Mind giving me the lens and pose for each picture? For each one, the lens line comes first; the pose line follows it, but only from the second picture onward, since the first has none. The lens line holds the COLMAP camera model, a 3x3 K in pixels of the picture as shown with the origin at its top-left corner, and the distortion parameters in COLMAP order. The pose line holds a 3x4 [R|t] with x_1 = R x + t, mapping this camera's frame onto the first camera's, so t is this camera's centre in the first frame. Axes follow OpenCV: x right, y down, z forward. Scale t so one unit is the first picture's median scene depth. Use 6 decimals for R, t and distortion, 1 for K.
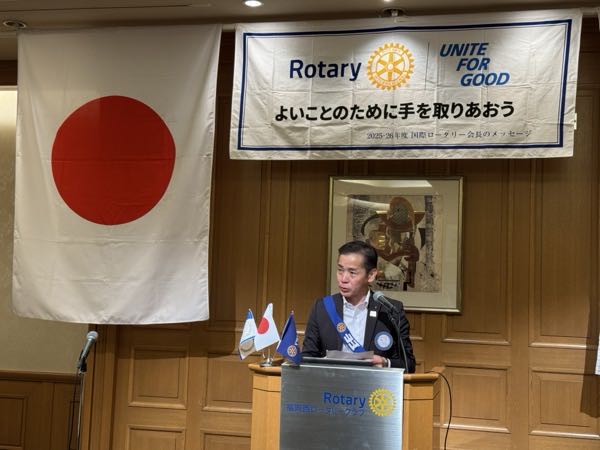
lens RADIAL K [[893.4, 0, 299.2], [0, 893.4, 219.8], [0, 0, 1]] dist [0.105139, 0.000000]
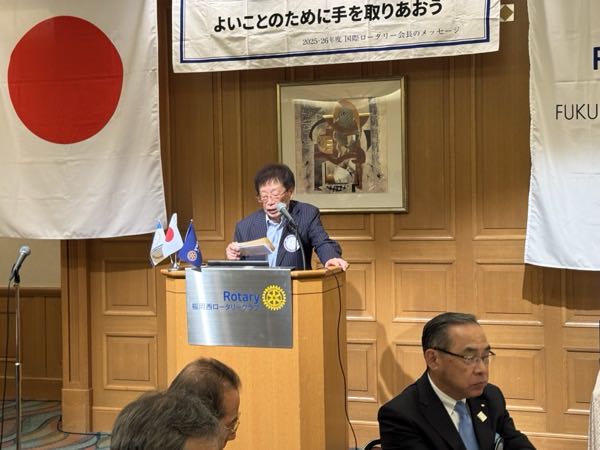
lens RADIAL K [[971.9, 0, 298.2], [0, 971.9, 219.6], [0, 0, 1]] dist [0.098141, 0.000000]
pose [[0.995675, -0.050818, -0.077773, 0.143587], [0.058697, 0.992987, 0.102626, -0.007897], [0.072012, -0.106747, 0.991675, -0.110154]]
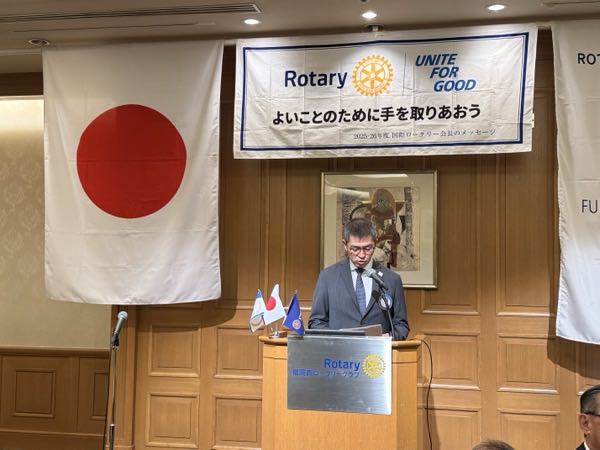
lens RADIAL K [[808.1, 0, 306.2], [0, 808.1, 223.7], [0, 0, 1]] dist [0.109685, 0.000000]
pose [[0.999487, -0.020433, 0.024644, -0.012440], [0.019902, 0.999568, 0.021616, -0.005251], [-0.025075, -0.021115, 0.999463, -0.038638]]
